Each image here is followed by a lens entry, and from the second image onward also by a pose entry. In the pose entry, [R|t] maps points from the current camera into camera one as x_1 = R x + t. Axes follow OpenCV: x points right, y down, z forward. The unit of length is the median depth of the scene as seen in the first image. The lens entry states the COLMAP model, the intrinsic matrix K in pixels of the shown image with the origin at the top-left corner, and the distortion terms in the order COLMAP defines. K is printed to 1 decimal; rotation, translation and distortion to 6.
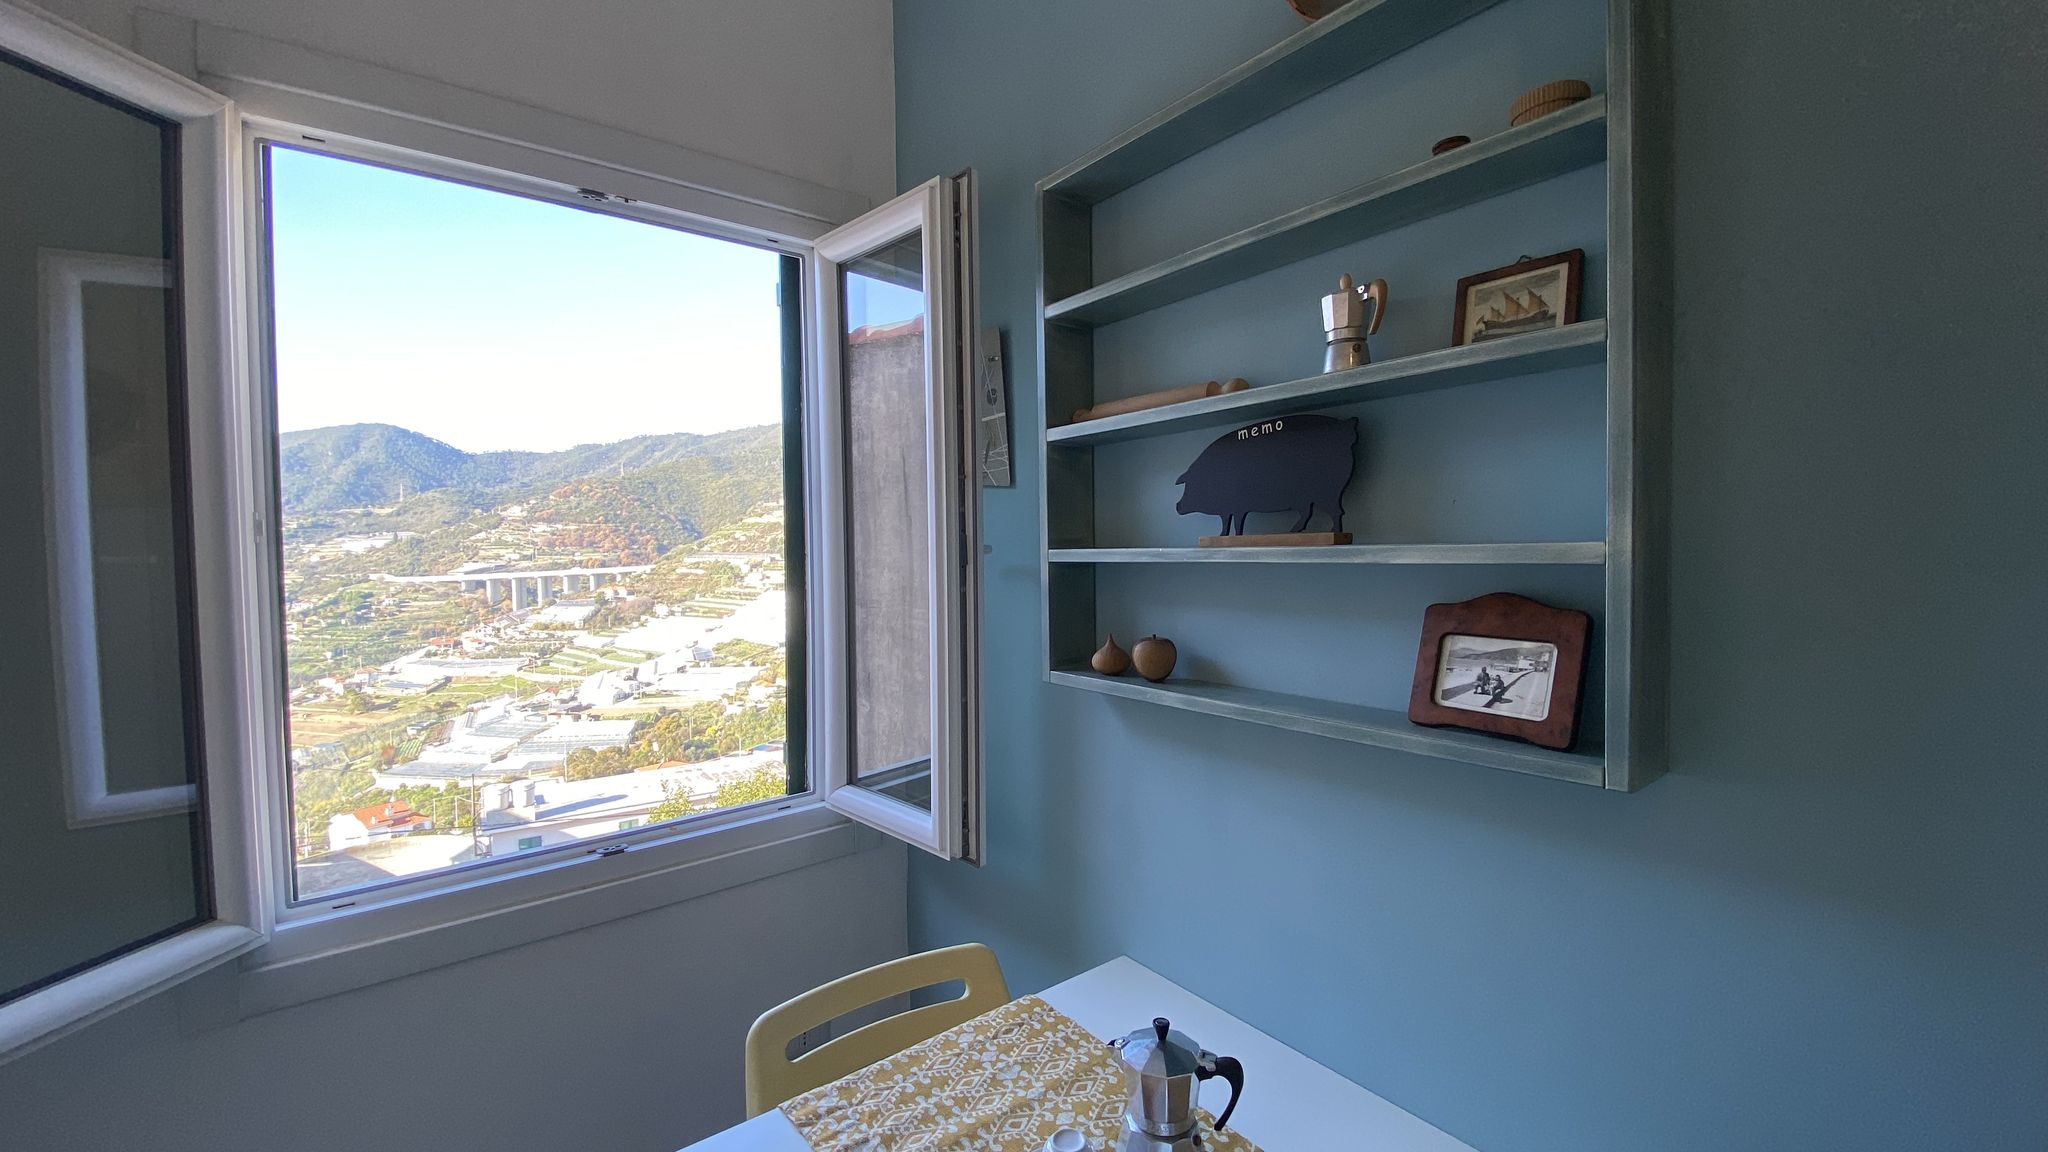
lens RADIAL K [[827.9, 0, 1024.0], [0, 827.9, 576.0], [0, 0, 1]] dist [0.048821, -0.031970]
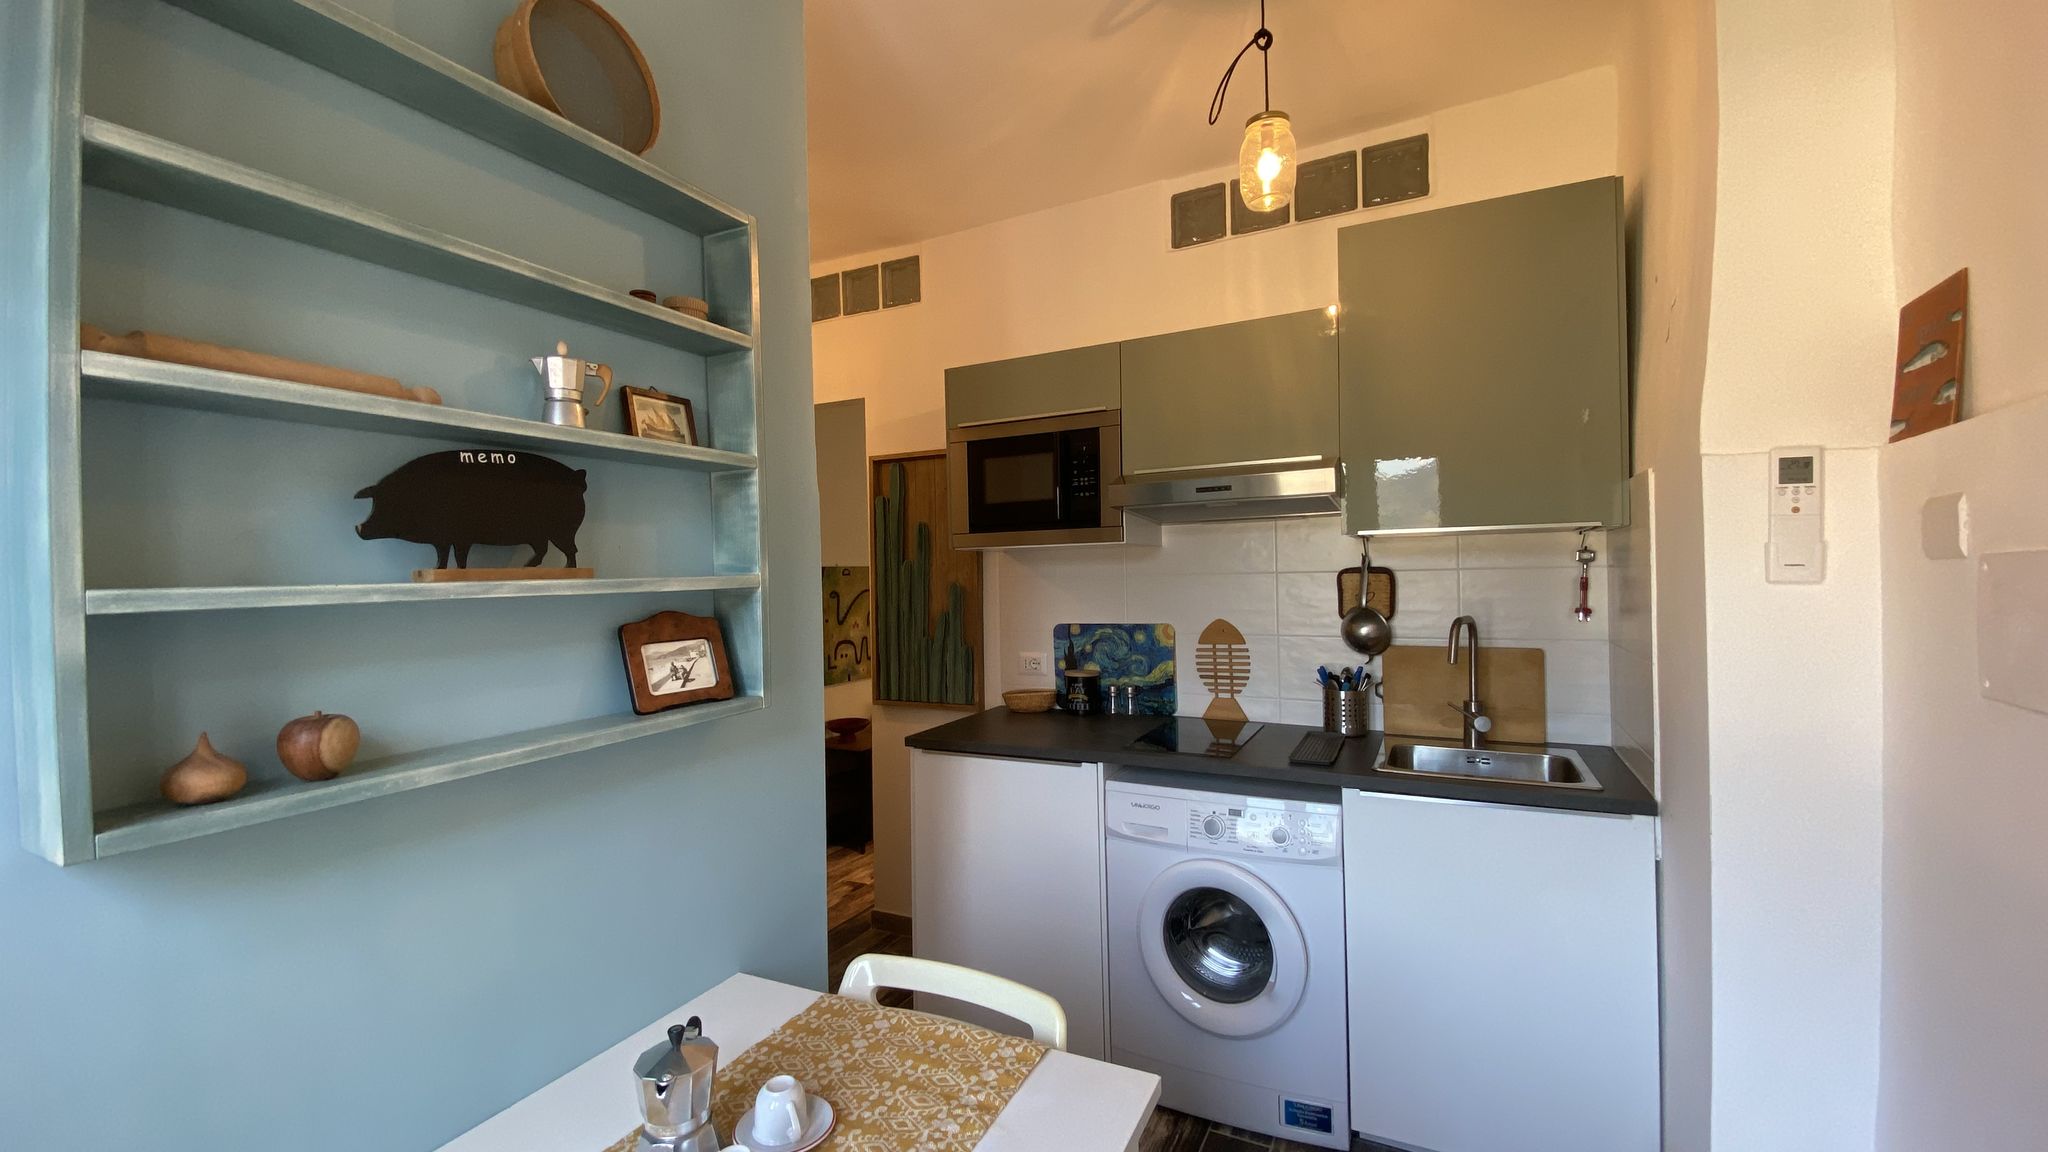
lens RADIAL K [[832.2, 0, 1024.0], [0, 832.2, 576.0], [0, 0, 1]] dist [0.062472, -0.045945]
pose [[-0.445954, 0.022239, 0.894780, -0.696146], [0.060591, 0.998148, 0.005390, -0.007803], [-0.893003, 0.056619, -0.446475, 0.735412]]
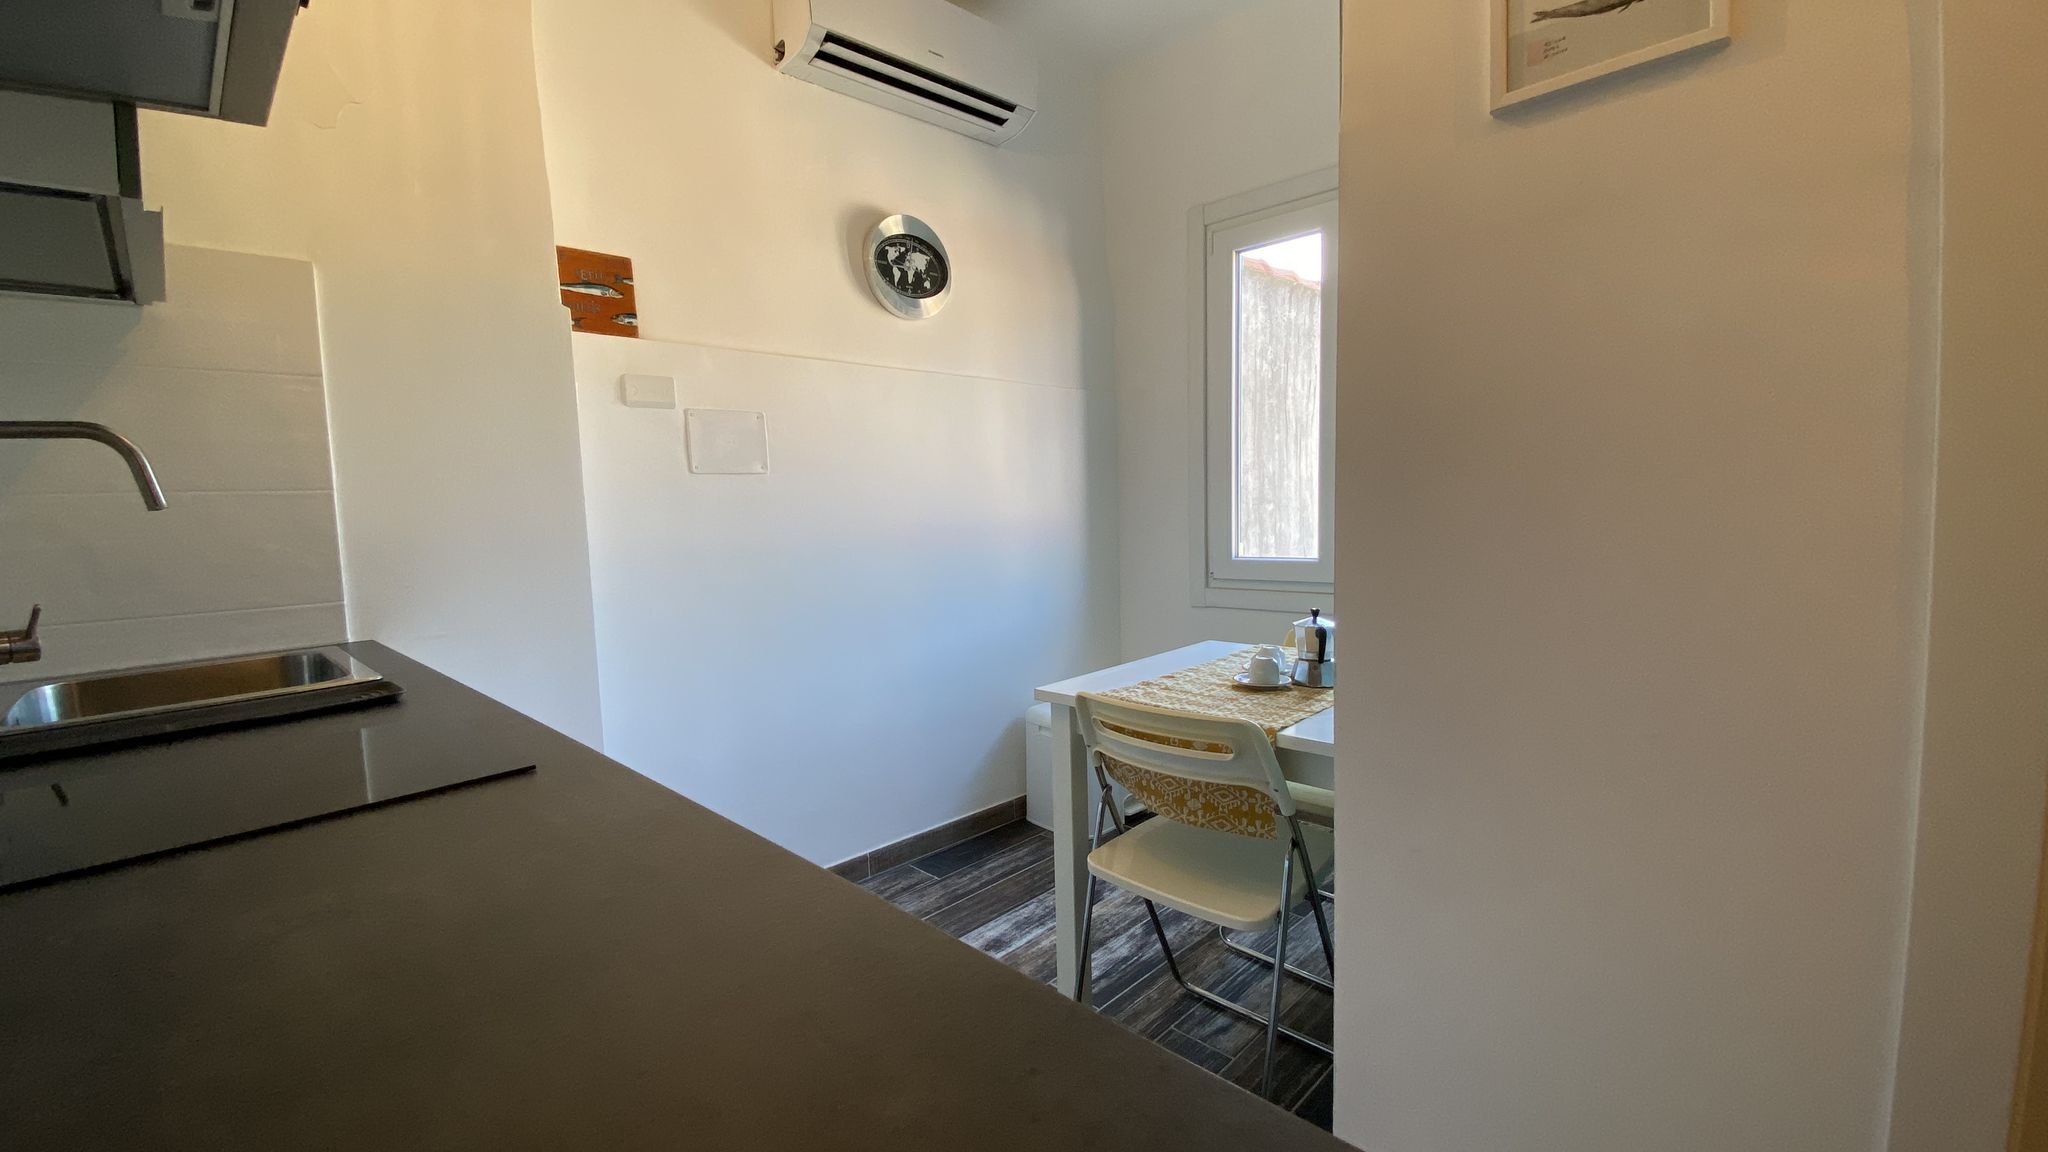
lens RADIAL K [[842.7, 0, 989.3], [0, 842.7, 581.7], [0, 0, 1]] dist [0.041227, -0.026231]
pose [[0.139128, 0.097928, -0.985421, 1.380674], [-0.014408, 0.995193, 0.096865, 0.203786], [0.990170, 0.000722, 0.139870, -0.014608]]
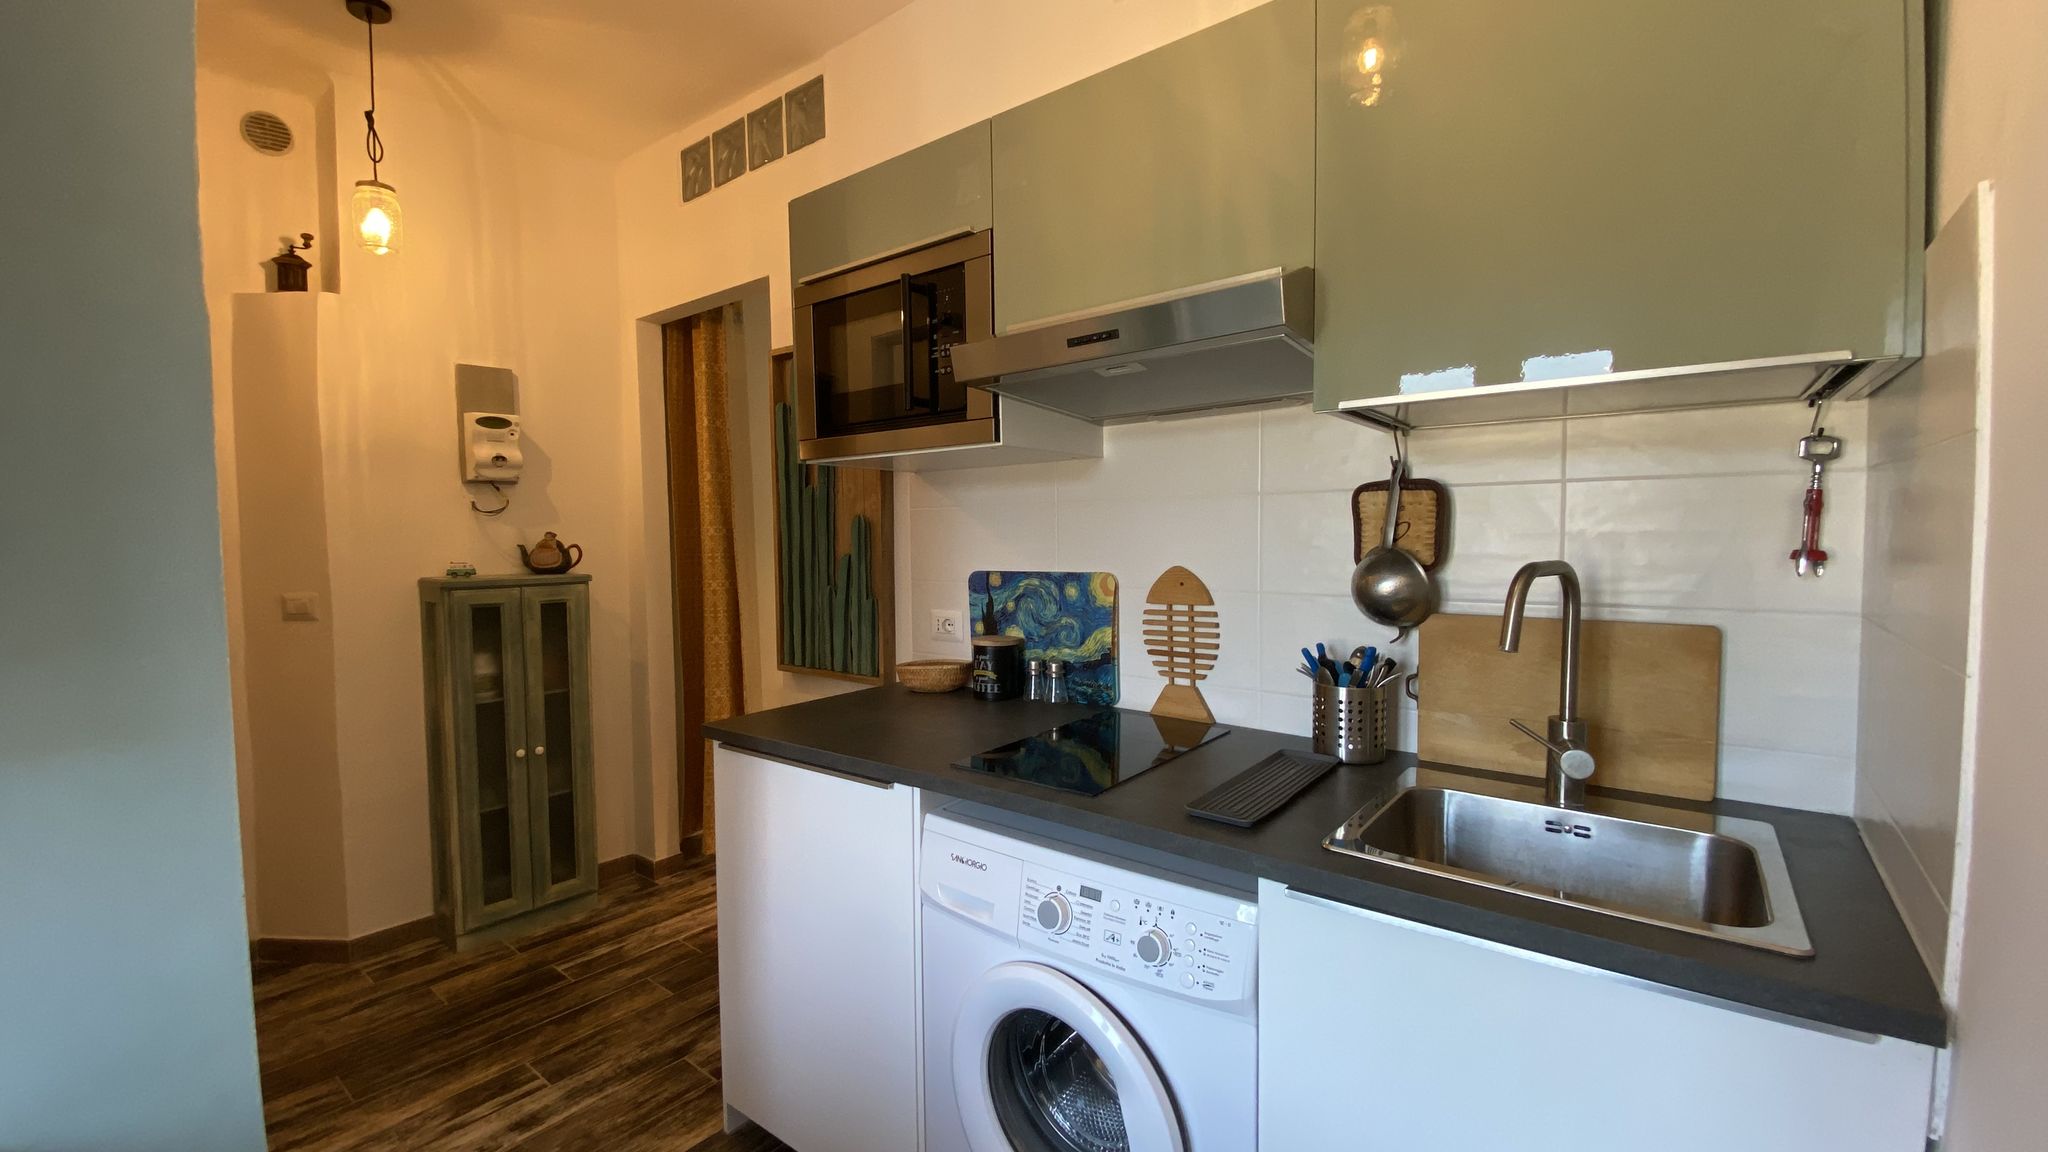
lens RADIAL K [[827.9, 0, 1024.0], [0, 827.9, 576.0], [0, 0, 1]] dist [0.048821, -0.031970]
pose [[-0.266748, -0.032112, 0.963231, -0.281626], [0.051570, 0.997537, 0.047537, 0.080309], [-0.962386, 0.062354, -0.264435, -0.037316]]
